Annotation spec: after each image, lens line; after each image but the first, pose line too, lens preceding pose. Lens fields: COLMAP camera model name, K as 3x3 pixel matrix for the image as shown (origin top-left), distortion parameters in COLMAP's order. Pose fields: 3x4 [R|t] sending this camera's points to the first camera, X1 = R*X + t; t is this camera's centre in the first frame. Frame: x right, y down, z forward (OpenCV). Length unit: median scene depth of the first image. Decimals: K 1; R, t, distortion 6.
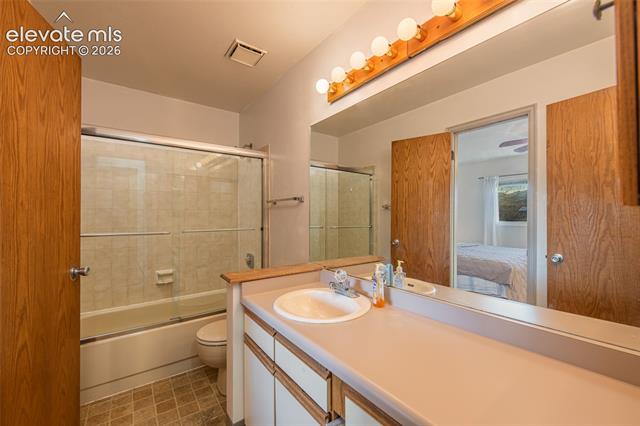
lens RADIAL K [[259.3, 0, 321.0], [0, 259.3, 213.6], [0, 0, 1]] dist [0.011593, -0.000012]
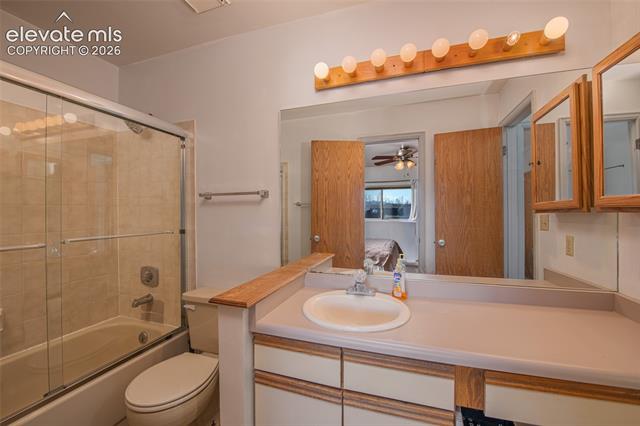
lens RADIAL K [[256.3, 0, 321.6], [0, 256.3, 214.8], [0, 0, 1]] dist [-0.002528, -0.000381]
pose [[0.819172, -0.005637, 0.573521, -0.323813], [-0.006068, 0.999811, 0.018495, -0.004087], [-0.573517, -0.018630, 0.818982, 0.168058]]
